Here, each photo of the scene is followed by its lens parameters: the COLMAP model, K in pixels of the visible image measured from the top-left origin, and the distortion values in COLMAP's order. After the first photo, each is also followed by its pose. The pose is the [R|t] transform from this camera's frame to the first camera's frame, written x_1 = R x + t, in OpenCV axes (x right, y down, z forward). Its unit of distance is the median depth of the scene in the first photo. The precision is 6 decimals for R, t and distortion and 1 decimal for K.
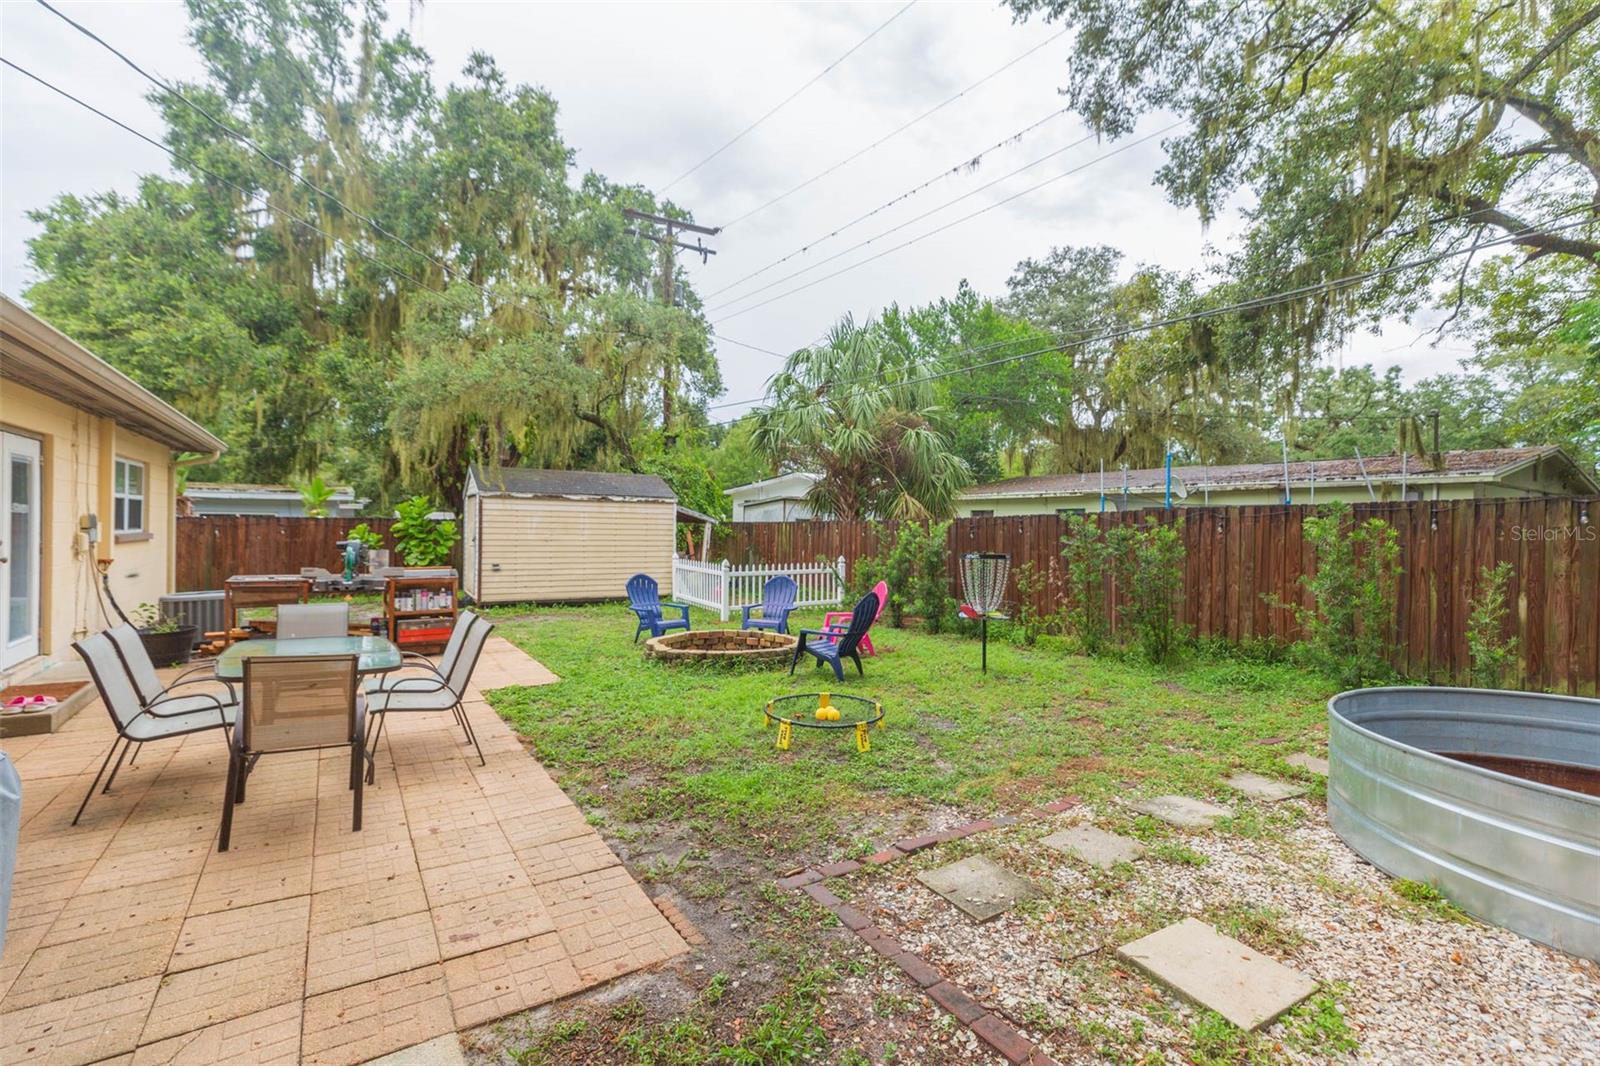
lens RADIAL K [[735.9, 0, 801.4], [0, 735.9, 527.6], [0, 0, 1]] dist [0.001428, 0.000054]
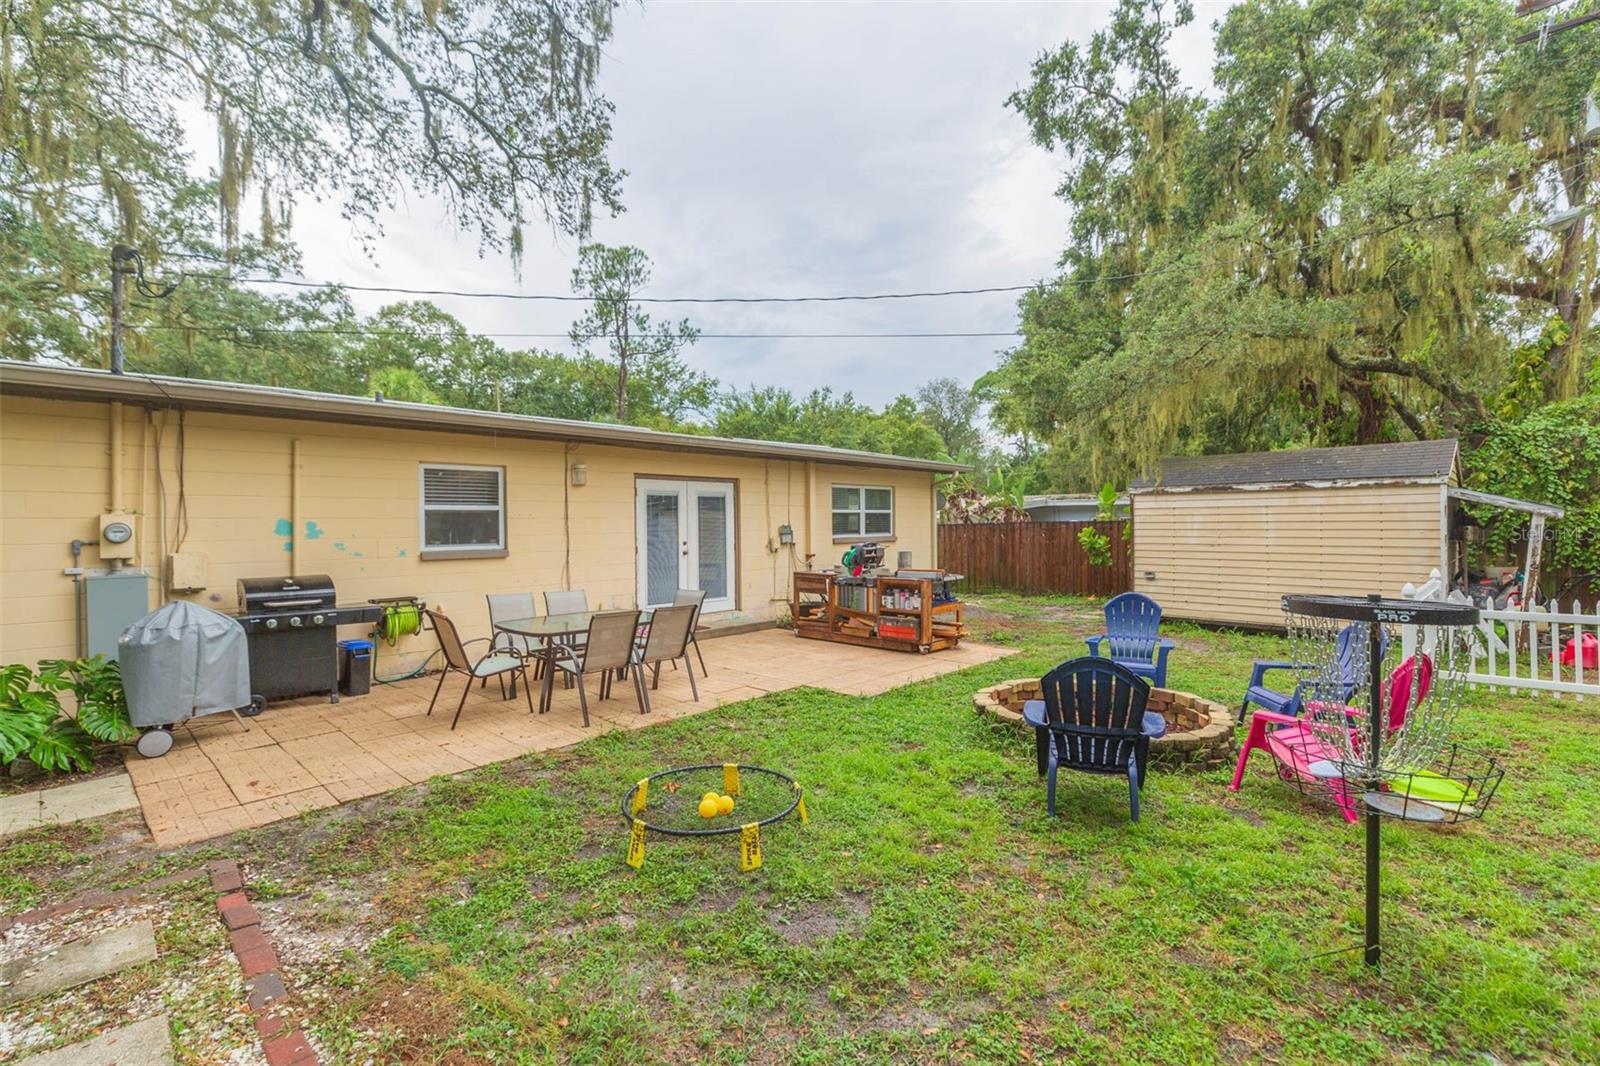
lens RADIAL K [[721.3, 0, 797.4], [0, 721.3, 527.8], [0, 0, 1]] dist [0.002289, -0.000678]
pose [[0.222281, -0.012834, -0.974898, 0.476018], [0.010834, 0.999884, -0.010692, 0.003836], [0.974923, -0.008185, 0.222394, 0.623083]]
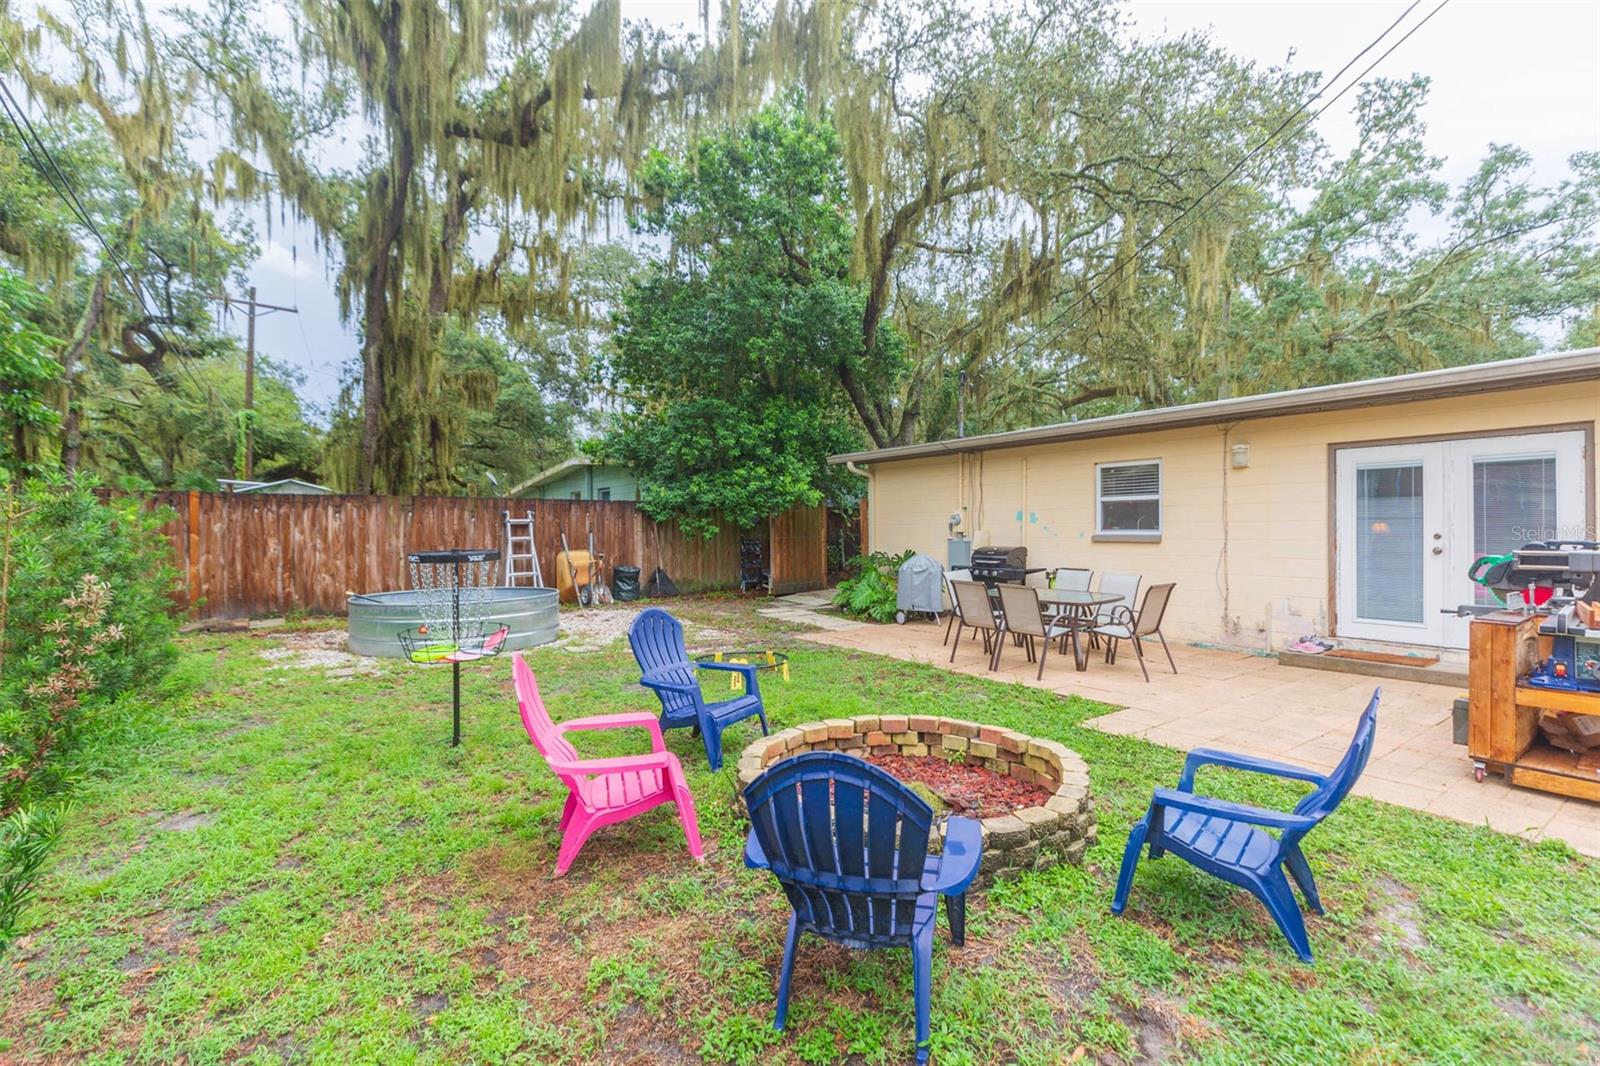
lens RADIAL K [[709.4, 0, 802.5], [0, 709.4, 529.1], [0, 0, 1]] dist [0.002541, -0.000411]
pose [[-0.999513, -0.009743, -0.029647, -0.024505], [-0.009870, 0.999943, 0.004135, 0.010520], [0.029605, 0.004425, -0.999552, 1.493103]]
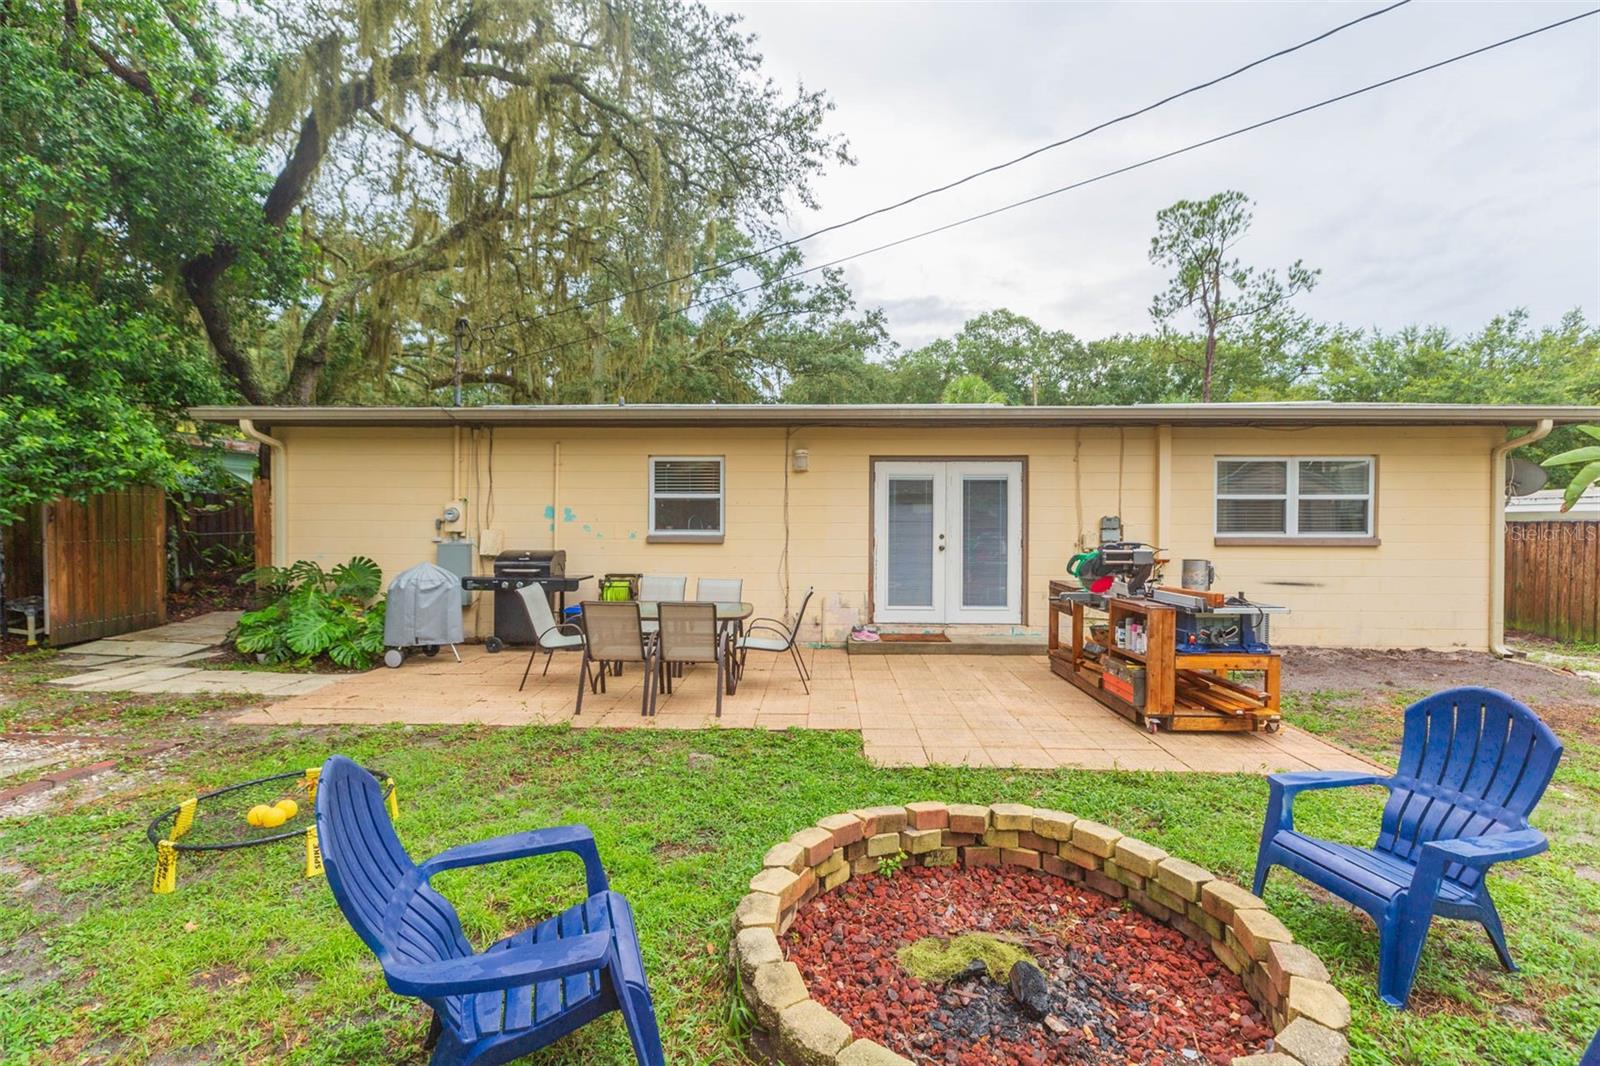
lens RADIAL K [[710.2, 0, 800.0], [0, 710.2, 533.0], [0, 0, 1]] dist [0.003958, -0.000244]
pose [[-0.585665, -0.004391, -0.810542, 0.174883], [-0.015149, 0.999870, 0.005529, 0.007391], [0.810412, 0.015517, -0.585655, 1.140116]]
